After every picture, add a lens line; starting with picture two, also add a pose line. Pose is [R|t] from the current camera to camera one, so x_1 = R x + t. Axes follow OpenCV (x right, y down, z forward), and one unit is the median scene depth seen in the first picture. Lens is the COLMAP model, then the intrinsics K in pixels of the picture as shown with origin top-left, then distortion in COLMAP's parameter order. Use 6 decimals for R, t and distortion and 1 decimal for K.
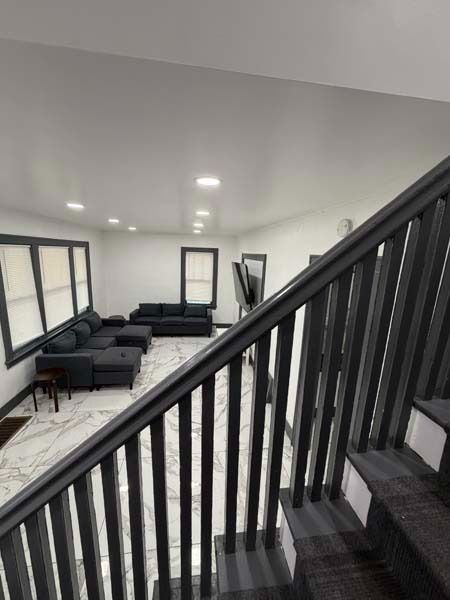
lens RADIAL K [[238.7, 0, 225.8], [0, 238.7, 298.8], [0, 0, 1]] dist [-0.000271, 0.000263]
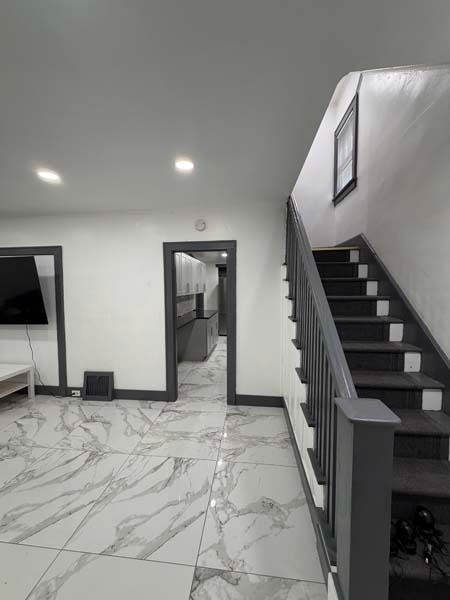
lens RADIAL K [[238.7, 0, 225.8], [0, 238.7, 298.8], [0, 0, 1]] dist [-0.000271, 0.000263]
pose [[0.245091, -0.091164, 0.965204, -0.431706], [0.199353, 0.979034, 0.041849, 0.068305], [-0.948783, 0.182160, 0.258126, 0.188078]]
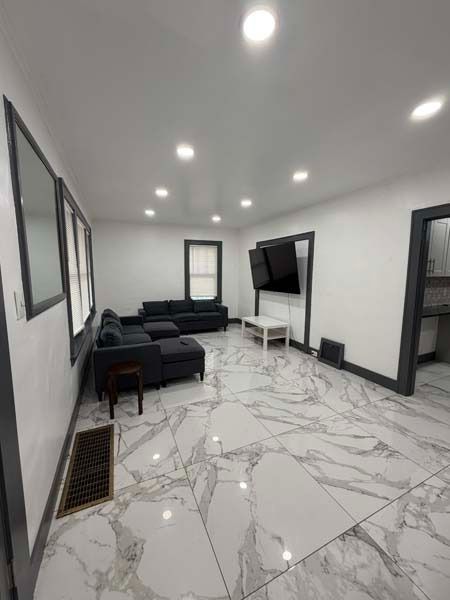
lens RADIAL K [[238.7, 0, 225.8], [0, 238.7, 298.8], [0, 0, 1]] dist [-0.000271, 0.000263]
pose [[0.956166, -0.067316, 0.284982, -0.417994], [0.086527, 0.994711, -0.055353, 0.108440], [-0.279749, 0.077585, 0.956933, 0.094968]]
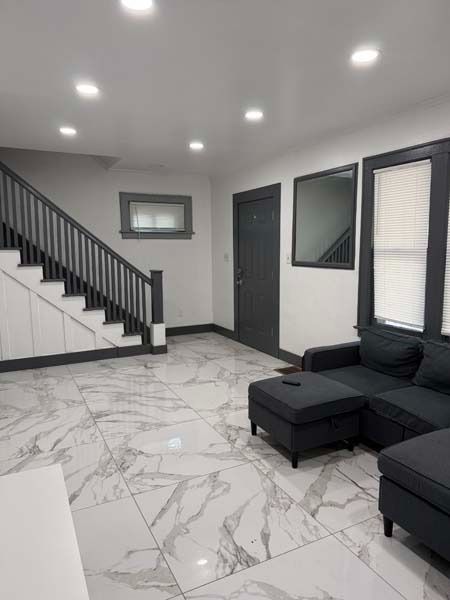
lens RADIAL K [[425.6, 0, 226.7], [0, 425.6, 298.6], [0, 0, 1]] dist [0.033097, -0.005712]
pose [[-0.944423, 0.009038, -0.328609, -0.036666], [-0.093133, 0.951310, 0.293830, -0.119672], [0.315264, 0.308104, -0.897597, 1.320341]]
